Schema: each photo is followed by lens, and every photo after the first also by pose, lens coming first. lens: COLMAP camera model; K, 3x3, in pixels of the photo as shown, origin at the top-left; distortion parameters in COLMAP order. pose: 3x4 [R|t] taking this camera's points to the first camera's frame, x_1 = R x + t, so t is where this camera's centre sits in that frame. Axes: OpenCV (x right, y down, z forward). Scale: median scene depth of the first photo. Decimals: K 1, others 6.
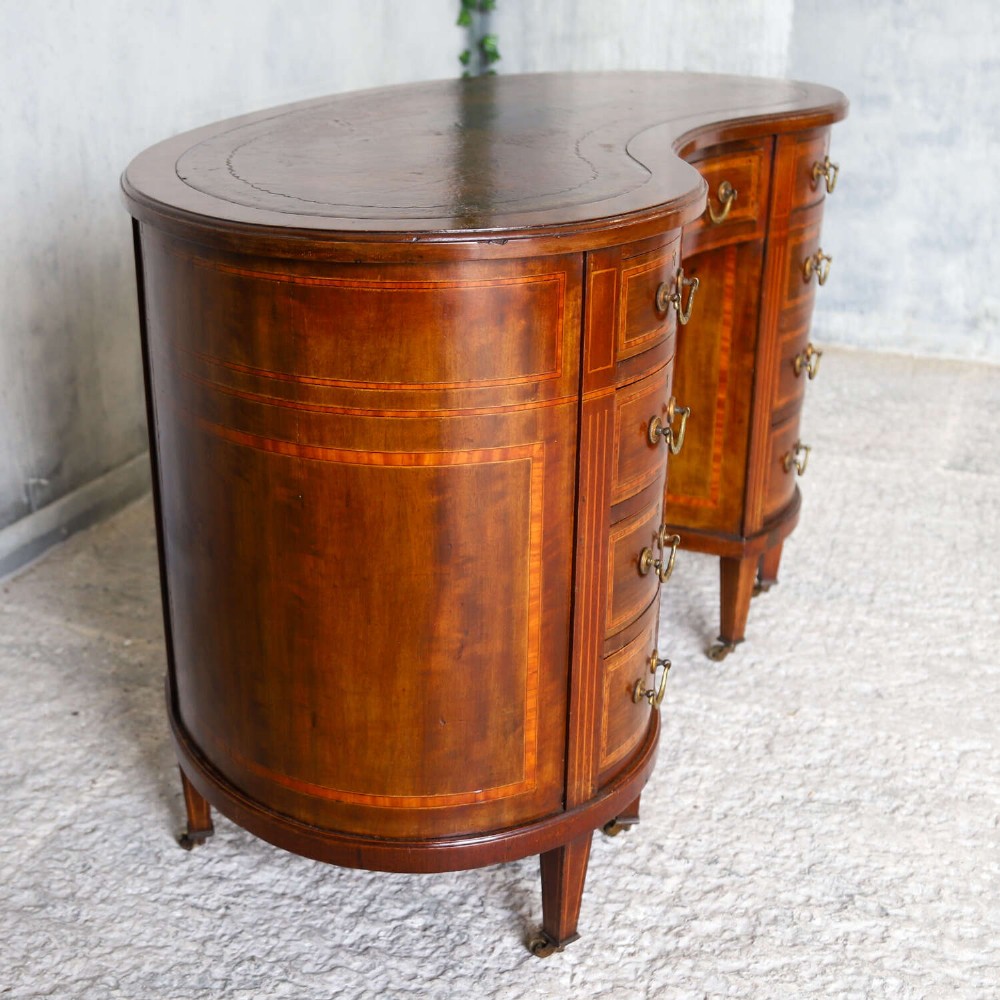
lens RADIAL K [[1499.4, 0, 409.1], [0, 1499.4, 534.1], [0, 0, 1]] dist [-0.083973, 0.065197]
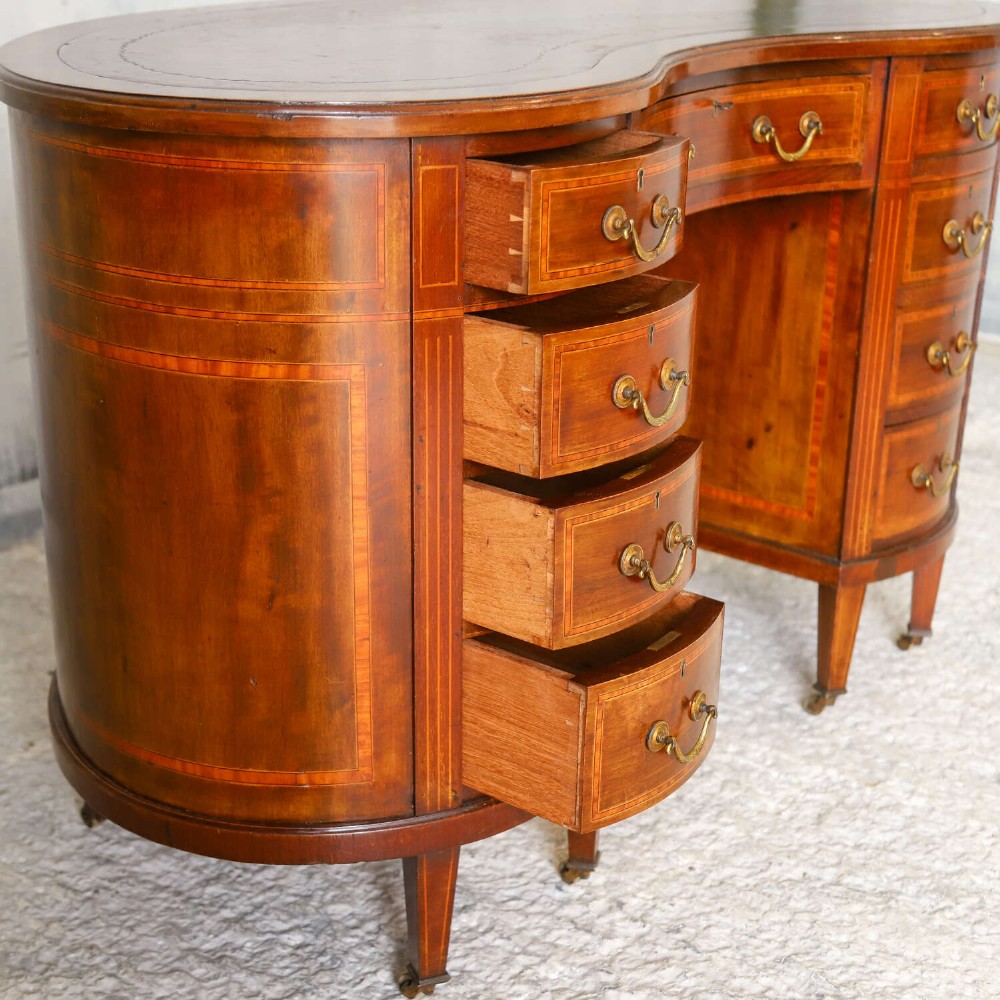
lens RADIAL K [[1806.0, 0, 501.3], [0, 1806.0, 555.9], [0, 0, 1]] dist [0.024370, 0.101366]
pose [[0.972764, 0.112117, -0.202877, 0.307475], [-0.116680, 0.993113, -0.010631, 0.039631], [0.200288, 0.034013, 0.979147, 0.001539]]
